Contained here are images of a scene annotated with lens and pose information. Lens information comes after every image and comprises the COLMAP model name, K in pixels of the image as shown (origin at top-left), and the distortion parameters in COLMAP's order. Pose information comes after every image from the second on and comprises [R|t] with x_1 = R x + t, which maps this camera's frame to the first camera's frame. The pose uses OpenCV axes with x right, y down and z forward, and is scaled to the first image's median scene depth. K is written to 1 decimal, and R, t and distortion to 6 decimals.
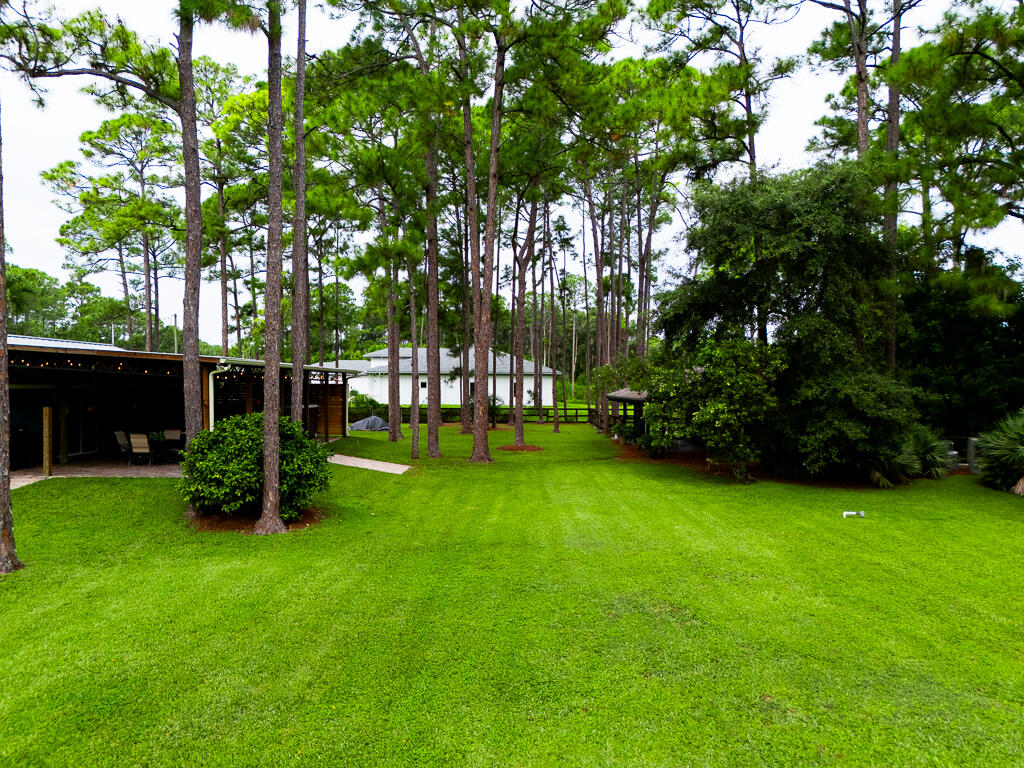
lens RADIAL K [[754.1, 0, 506.1], [0, 754.1, 392.5], [0, 0, 1]] dist [0.043293, -0.040885]
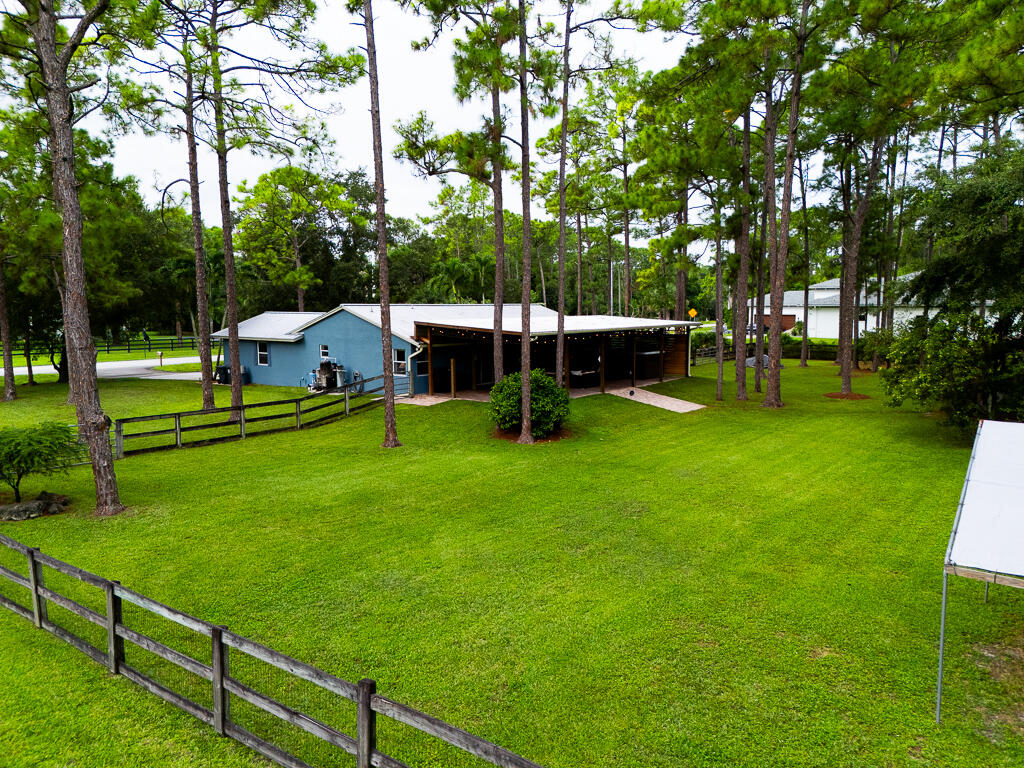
lens RADIAL K [[754.1, 0, 506.1], [0, 754.1, 392.5], [0, 0, 1]] dist [0.043293, -0.040885]
pose [[0.786774, 0.064591, -0.613852, 0.879645], [0.002530, 0.994164, 0.107850, -0.141380], [0.617236, -0.086407, 0.782019, -0.428537]]
